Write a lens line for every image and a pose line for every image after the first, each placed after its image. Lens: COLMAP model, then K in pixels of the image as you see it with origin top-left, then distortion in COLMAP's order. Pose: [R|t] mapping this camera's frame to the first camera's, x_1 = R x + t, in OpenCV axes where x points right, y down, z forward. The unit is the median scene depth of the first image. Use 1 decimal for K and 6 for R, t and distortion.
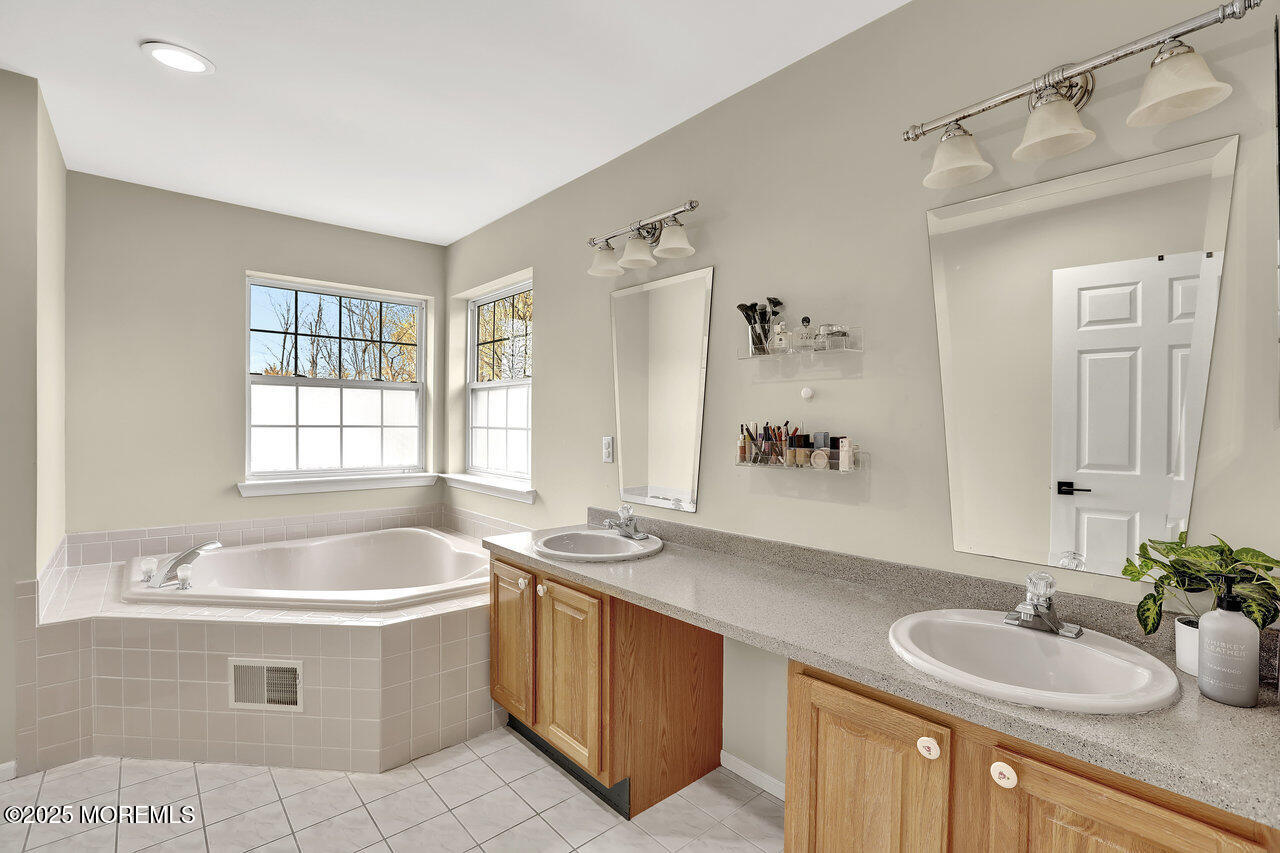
lens RADIAL K [[582.1, 0, 647.2], [0, 582.1, 424.6], [0, 0, 1]] dist [-0.018521, -0.000126]
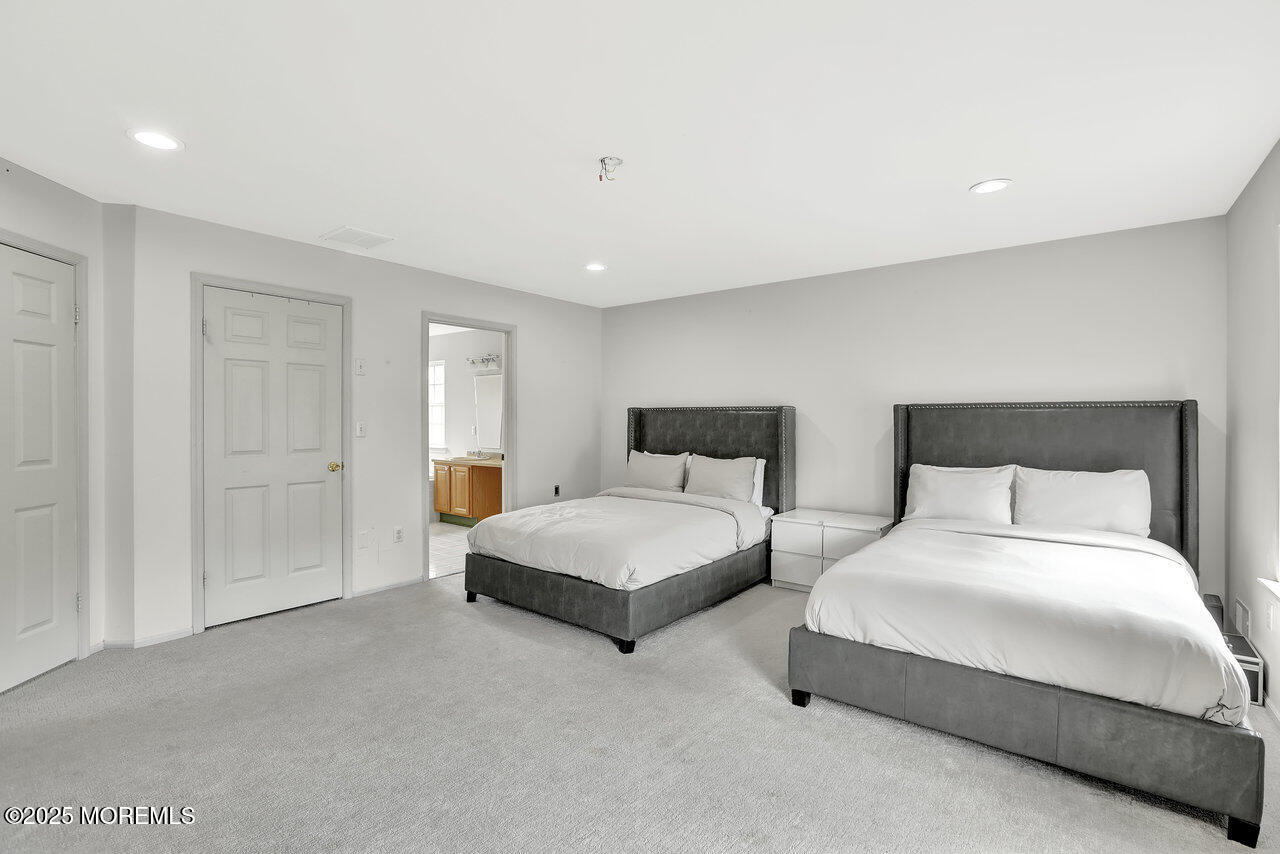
lens RADIAL K [[582.1, 0, 647.2], [0, 582.1, 425.1], [0, 0, 1]] dist [-0.018521, -0.000126]
pose [[0.983694, -0.006940, 0.179718, 0.212691], [0.006778, 0.999976, 0.001516, 0.014455], [-0.179725, -0.000273, 0.983717, -1.629347]]
